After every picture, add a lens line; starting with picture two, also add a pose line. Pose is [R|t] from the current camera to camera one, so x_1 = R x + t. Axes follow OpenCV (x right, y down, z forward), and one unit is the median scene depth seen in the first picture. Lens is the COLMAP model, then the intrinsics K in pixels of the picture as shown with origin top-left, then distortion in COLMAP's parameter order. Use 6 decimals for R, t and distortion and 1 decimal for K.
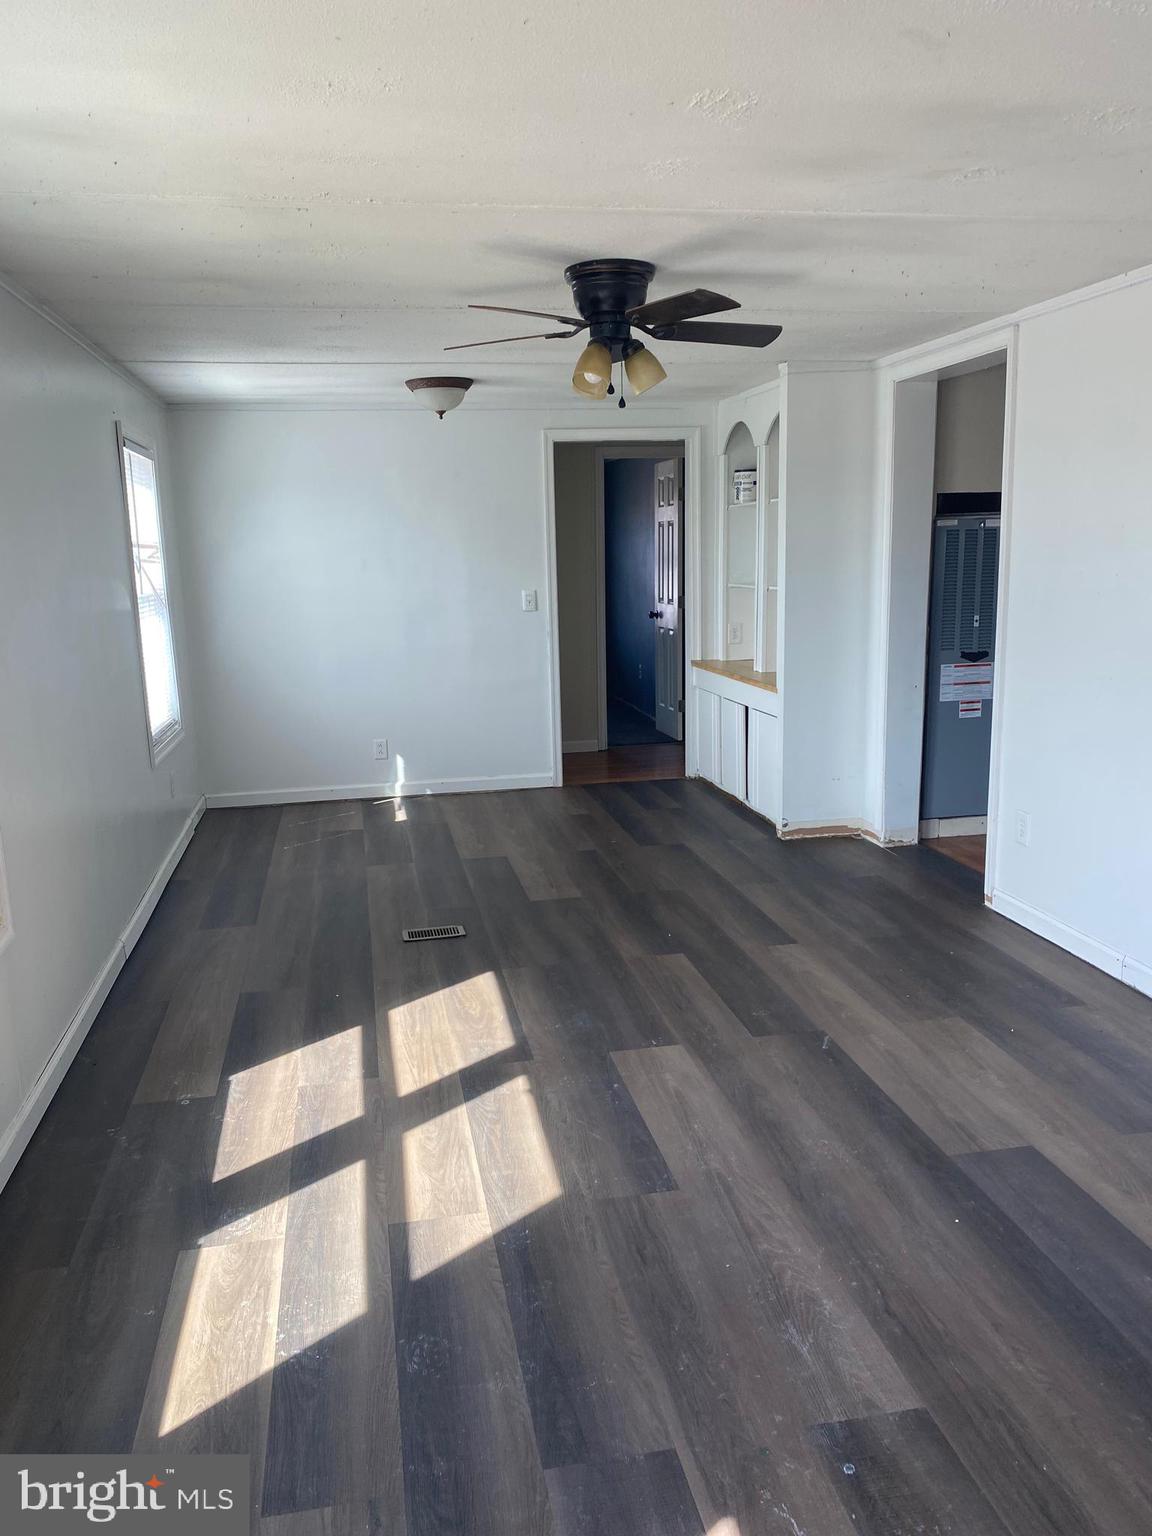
lens RADIAL K [[1153.6, 0, 576.0], [0, 1153.6, 768.0], [0, 0, 1]] dist [0.042178, -0.073295]
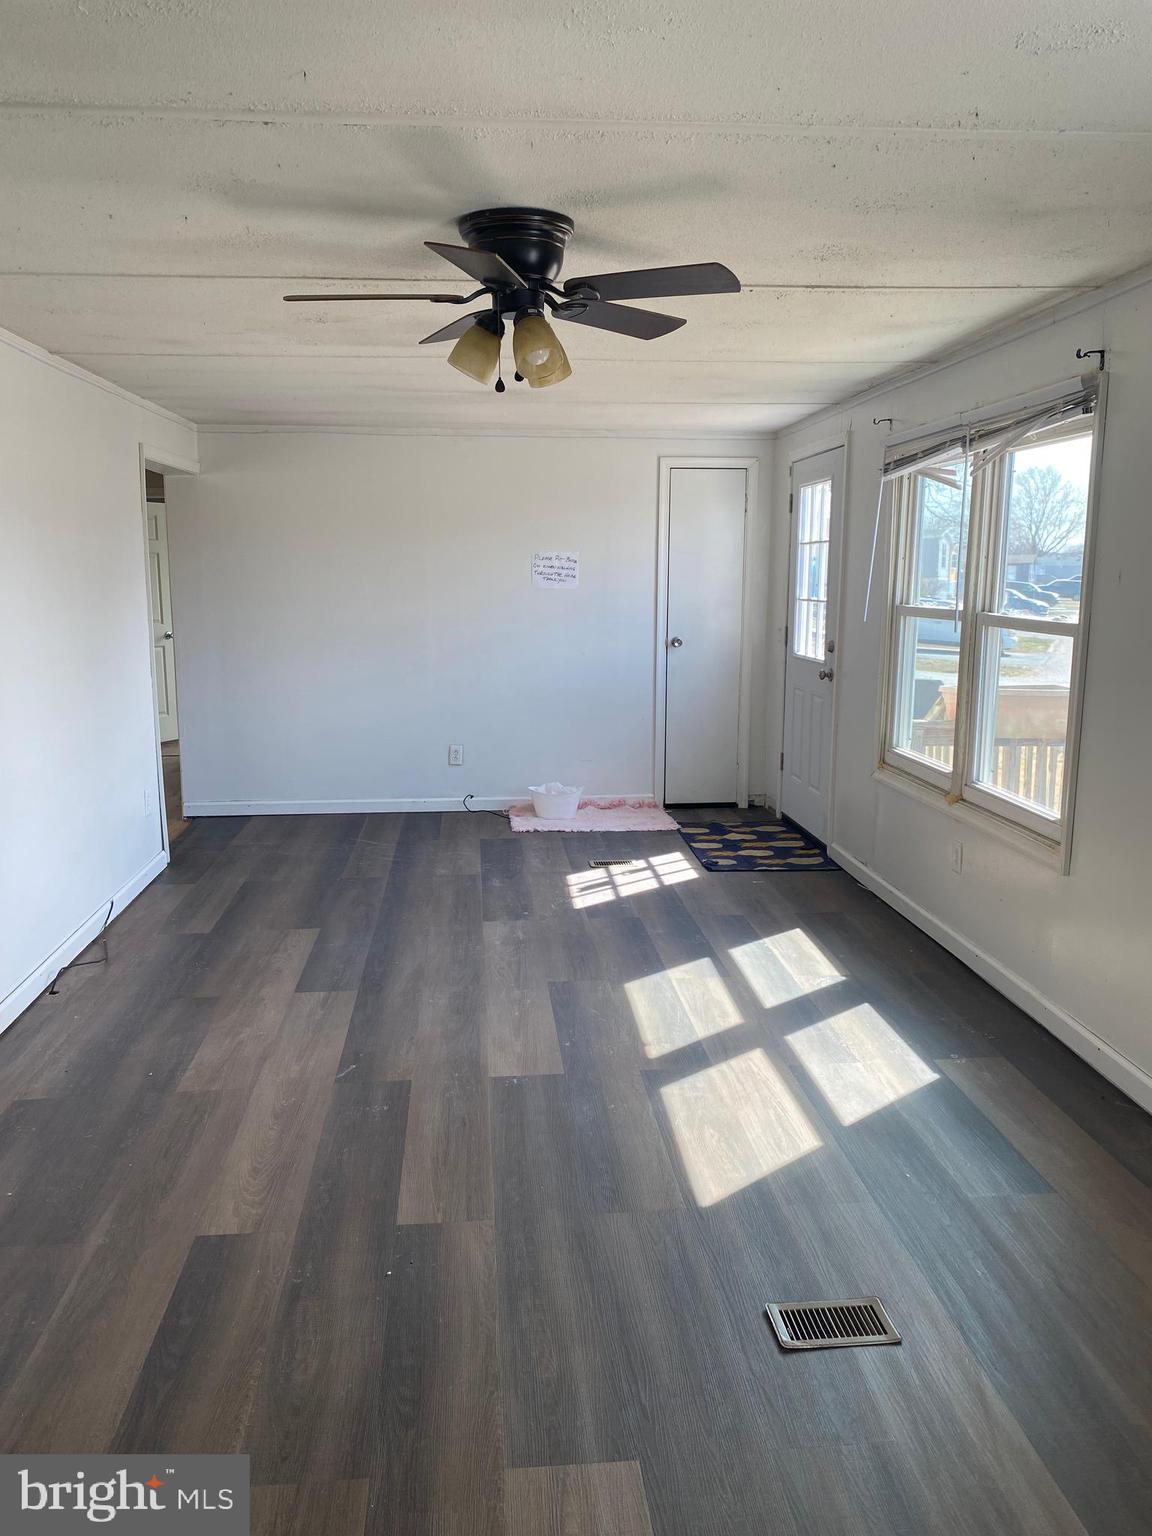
lens RADIAL K [[1153.6, 0, 576.0], [0, 1153.6, 768.0], [0, 0, 1]] dist [0.042178, -0.073295]
pose [[-0.994577, 0.010116, 0.103510, -0.082932], [0.046641, 0.932949, 0.356974, -0.337943], [-0.092959, 0.359866, -0.928362, 1.735687]]
